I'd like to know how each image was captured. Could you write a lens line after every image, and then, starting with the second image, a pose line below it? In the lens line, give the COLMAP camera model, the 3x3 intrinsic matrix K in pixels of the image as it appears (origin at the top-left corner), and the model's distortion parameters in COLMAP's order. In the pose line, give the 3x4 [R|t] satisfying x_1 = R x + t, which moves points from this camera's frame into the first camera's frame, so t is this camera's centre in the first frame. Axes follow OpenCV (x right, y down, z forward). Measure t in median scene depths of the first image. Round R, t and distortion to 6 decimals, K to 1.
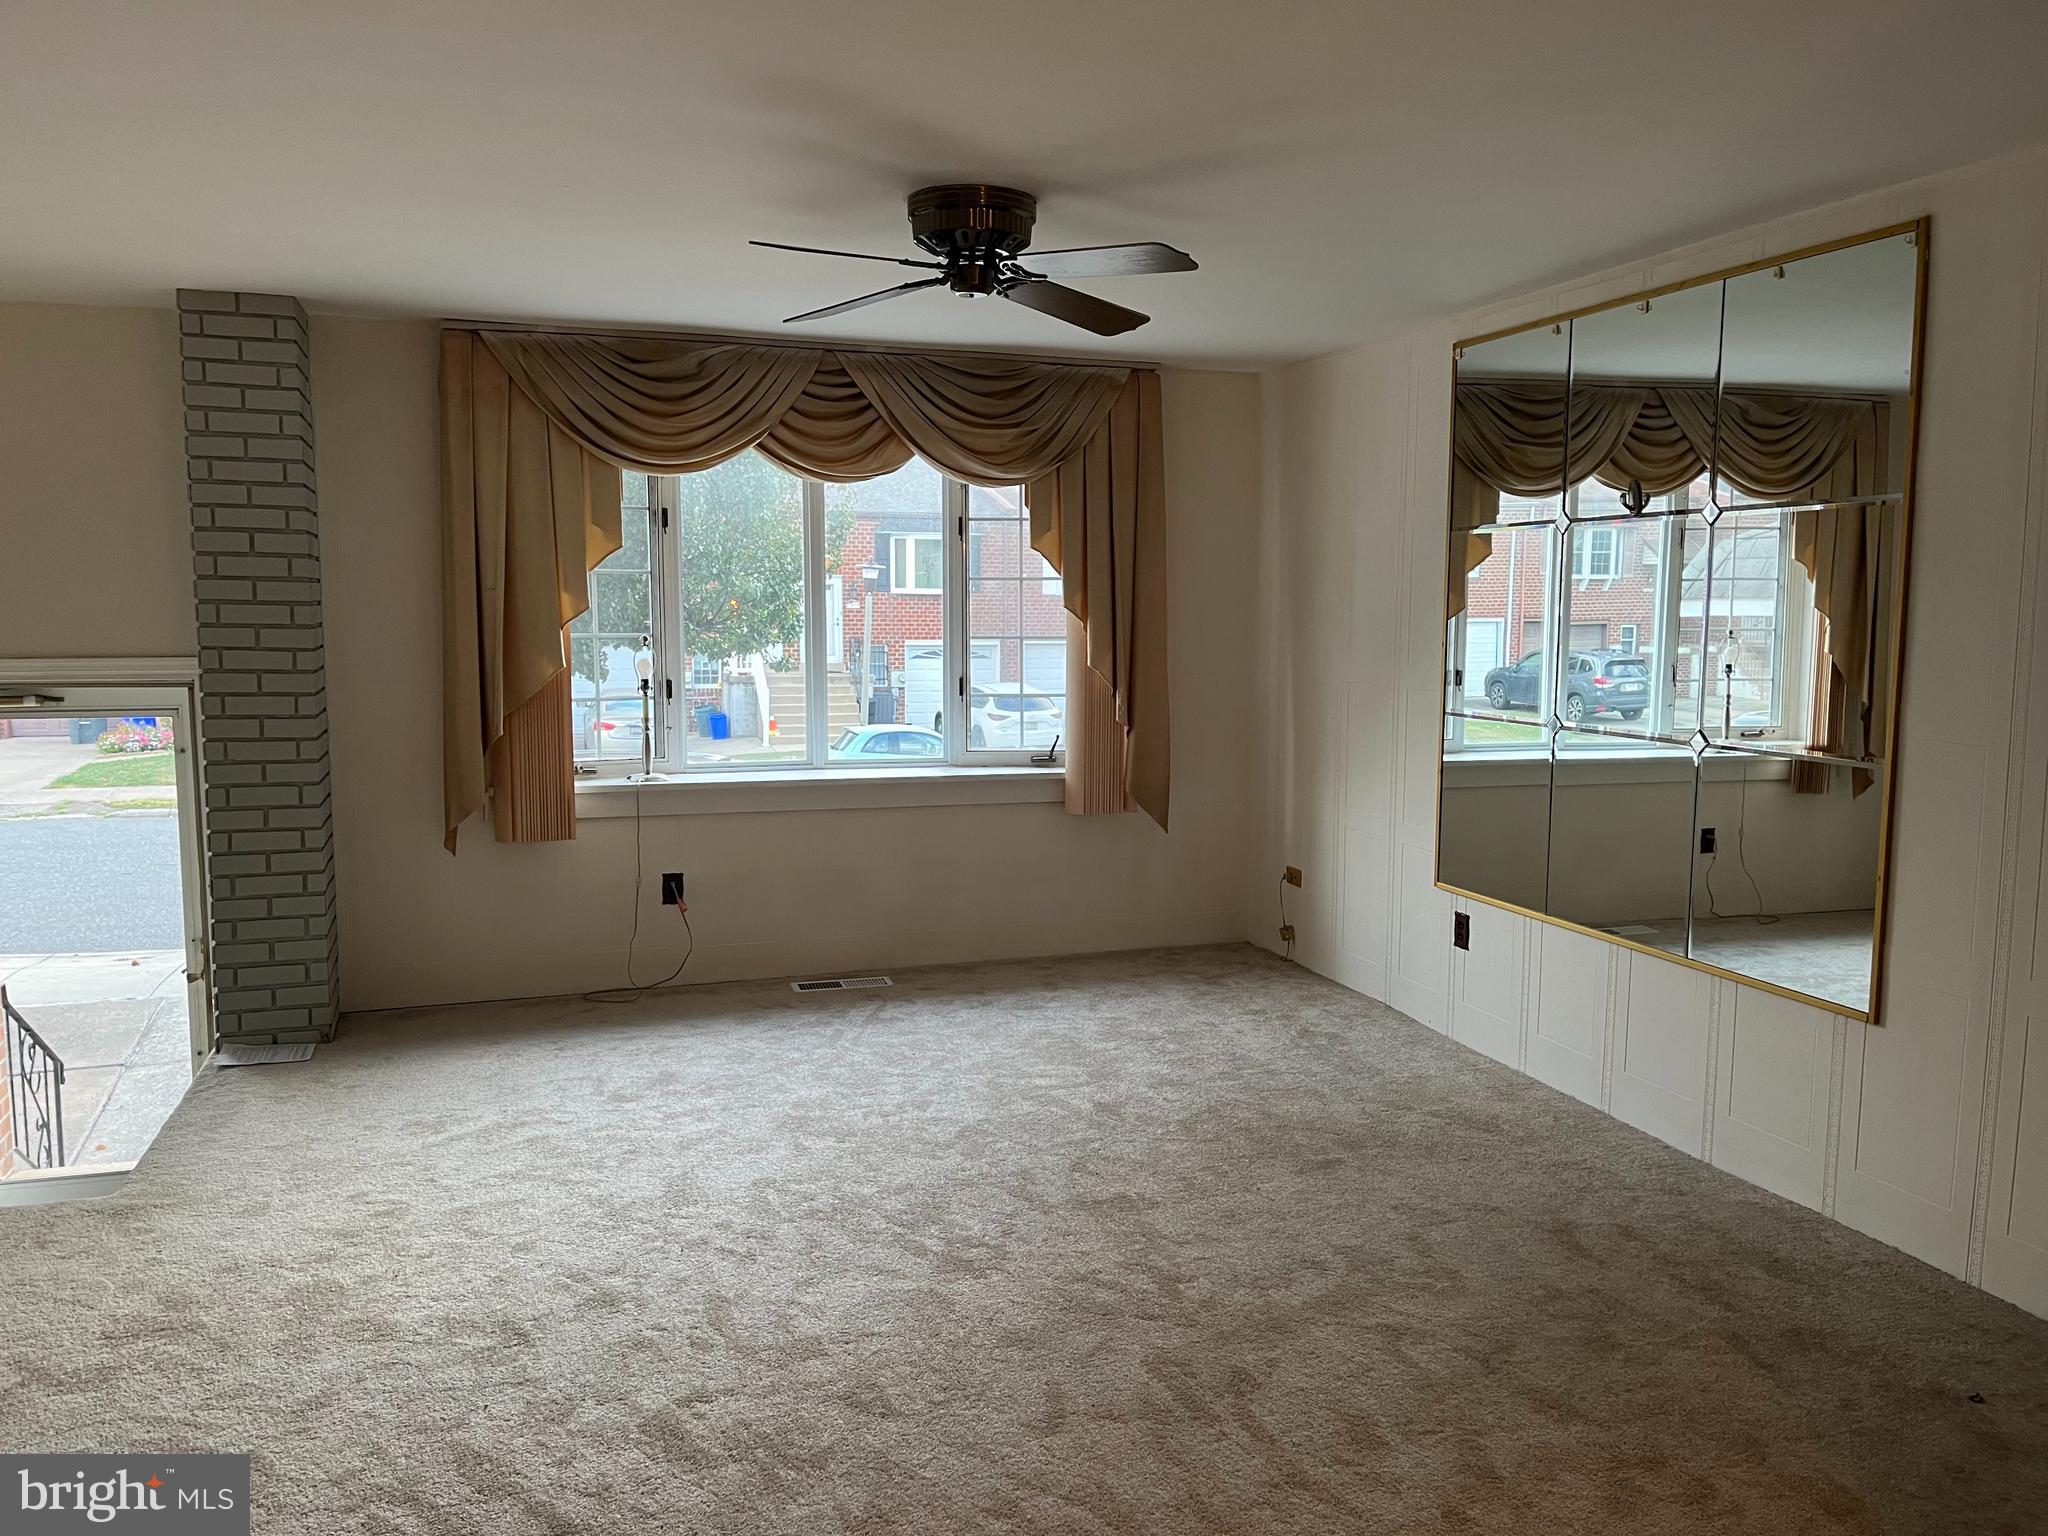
lens RADIAL K [[1546.1, 0, 1047.2], [0, 1546.1, 777.5], [0, 0, 1]] dist [0.053815, -0.074600]
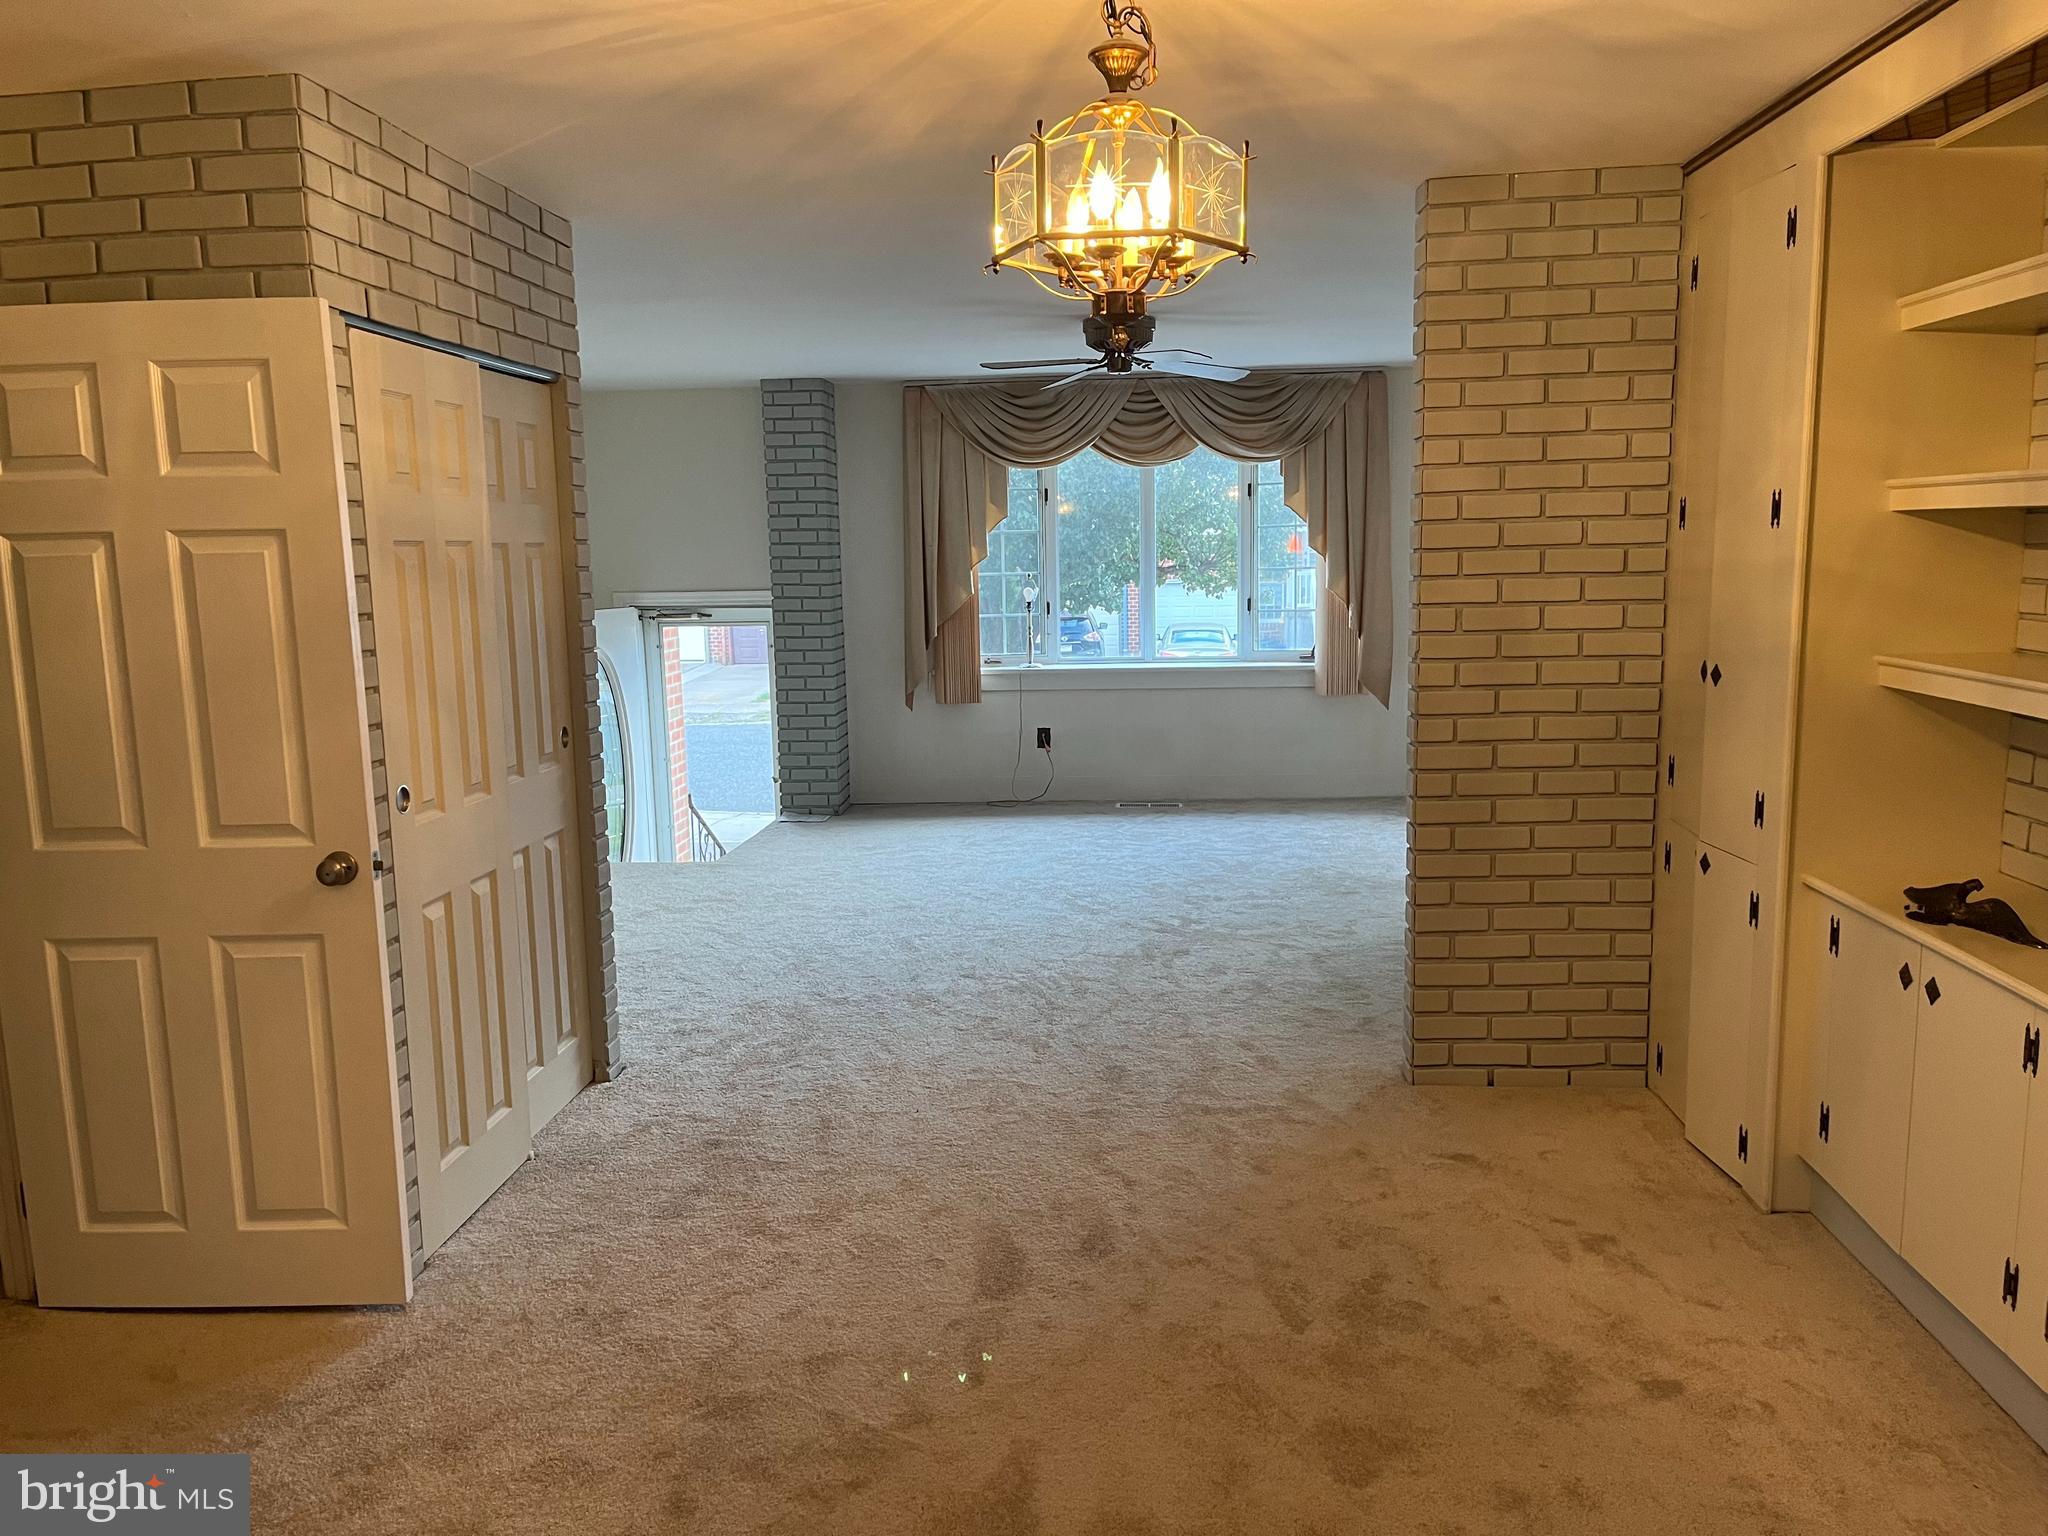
lens RADIAL K [[1541.3, 0, 1028.7], [0, 1541.3, 779.6], [0, 0, 1]] dist [0.058482, -0.076467]
pose [[0.918634, 0.034258, -0.393622, 0.388564], [-0.018147, 0.998841, 0.044580, 0.050437], [0.394693, -0.033810, 0.918191, -0.460360]]
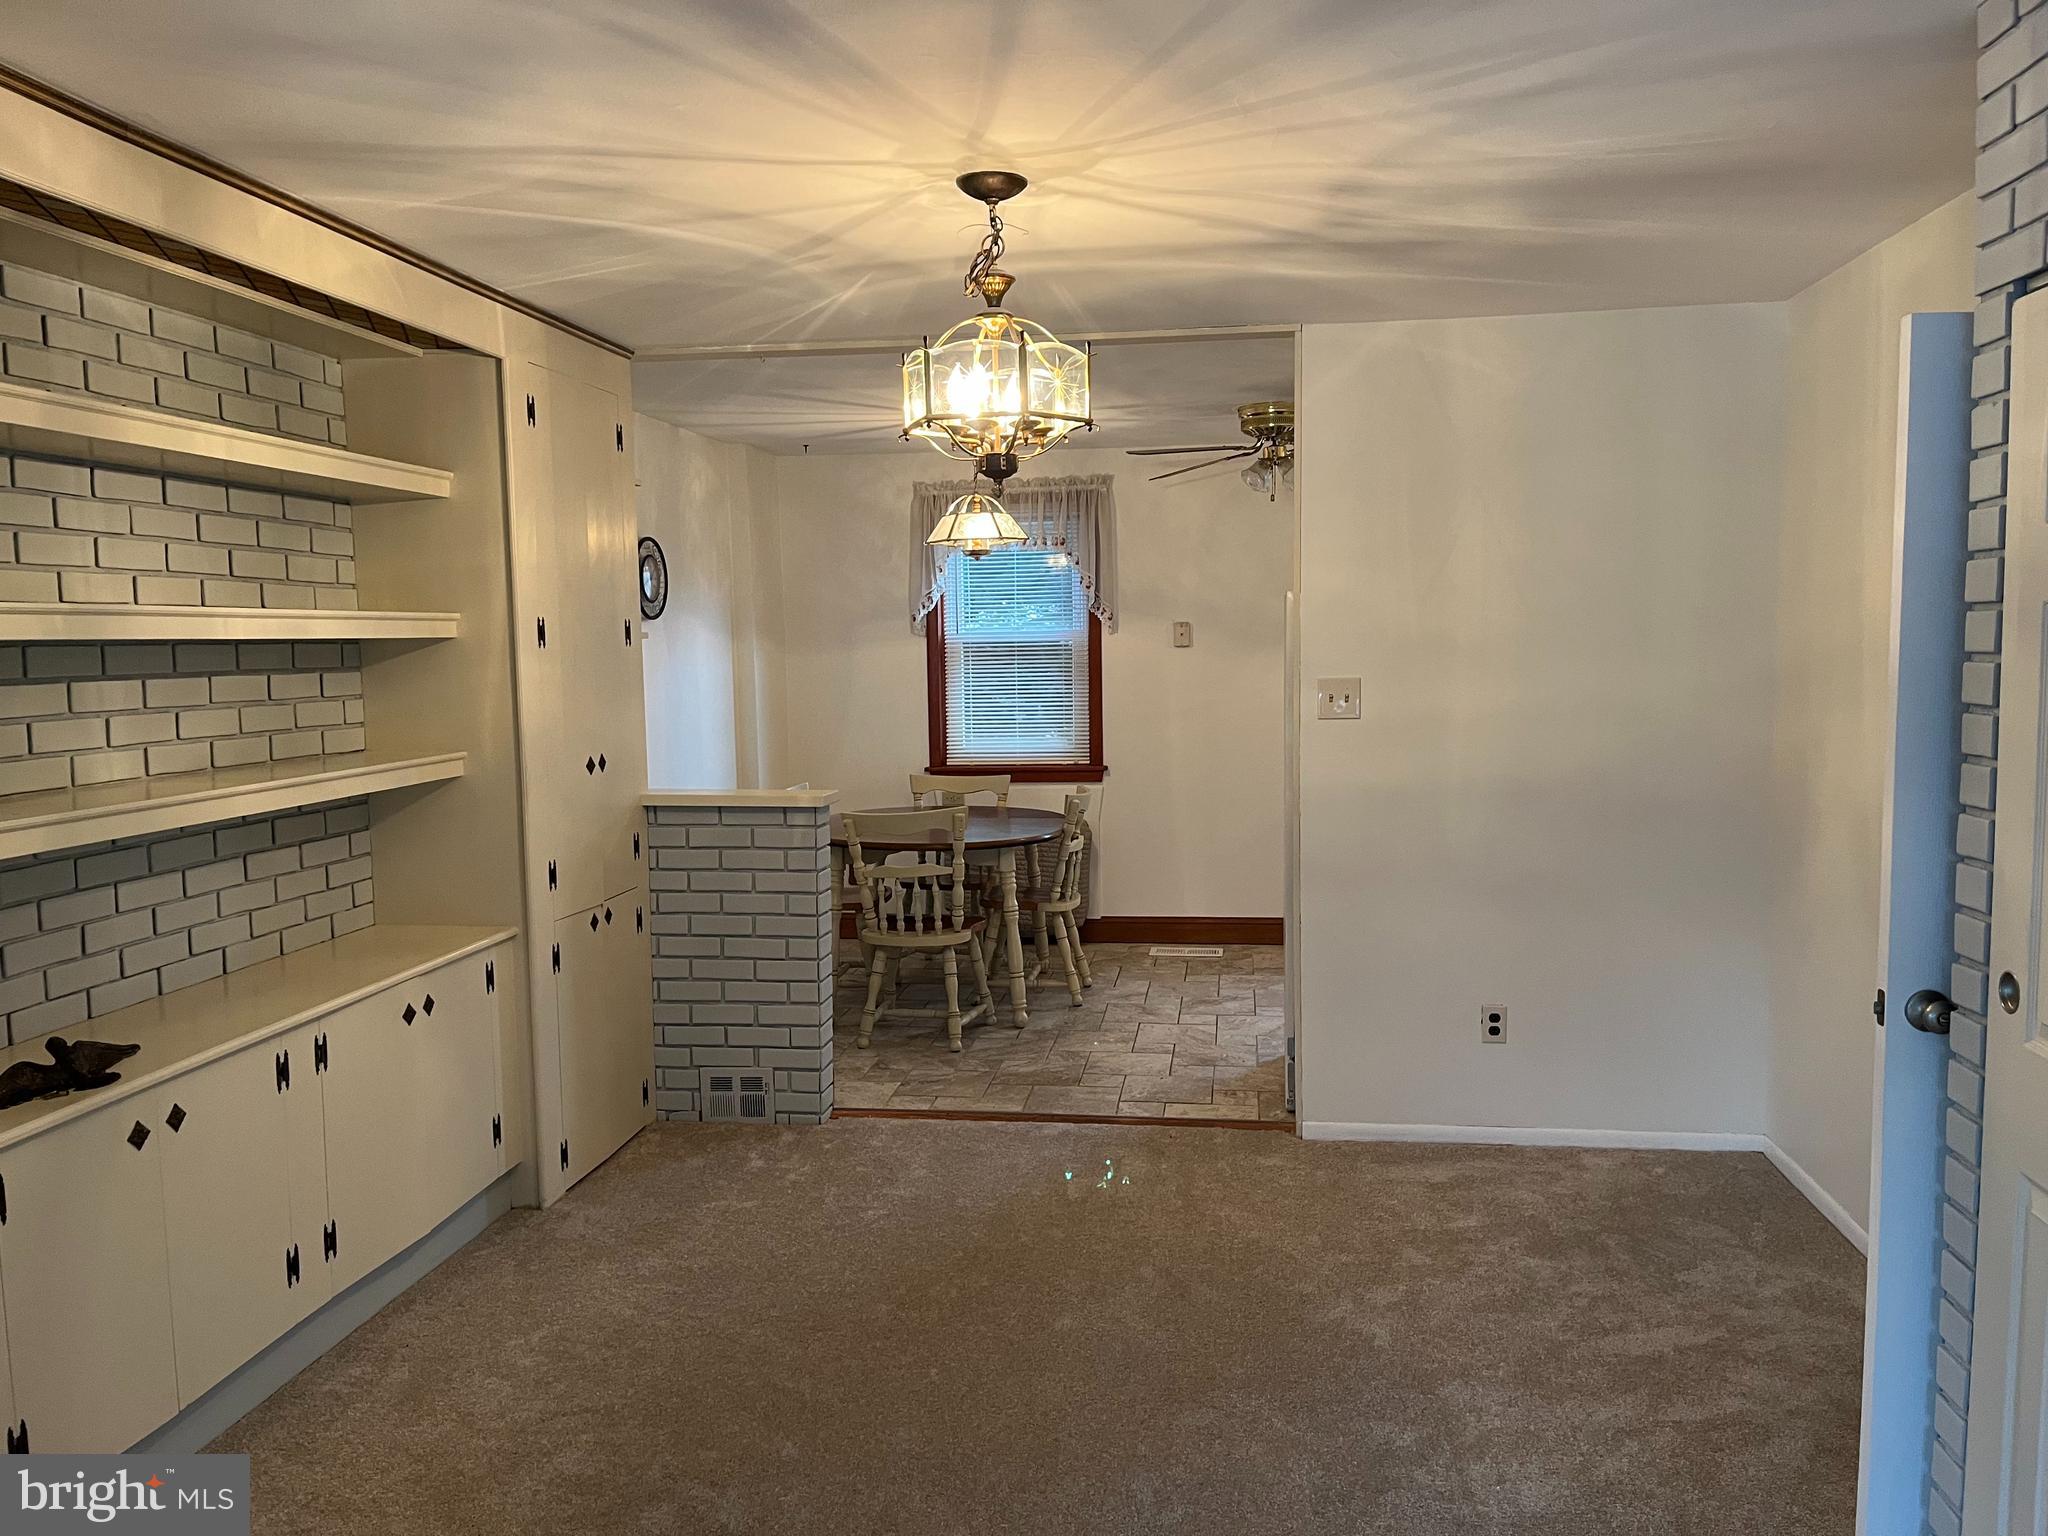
lens RADIAL K [[1542.1, 0, 1023.3], [0, 1542.1, 779.4], [0, 0, 1]] dist [0.062385, -0.070334]
pose [[-0.891141, -0.033859, 0.452462, -0.031022], [0.061074, 0.979185, 0.193562, -0.058198], [-0.449598, 0.200124, -0.870524, 0.461948]]
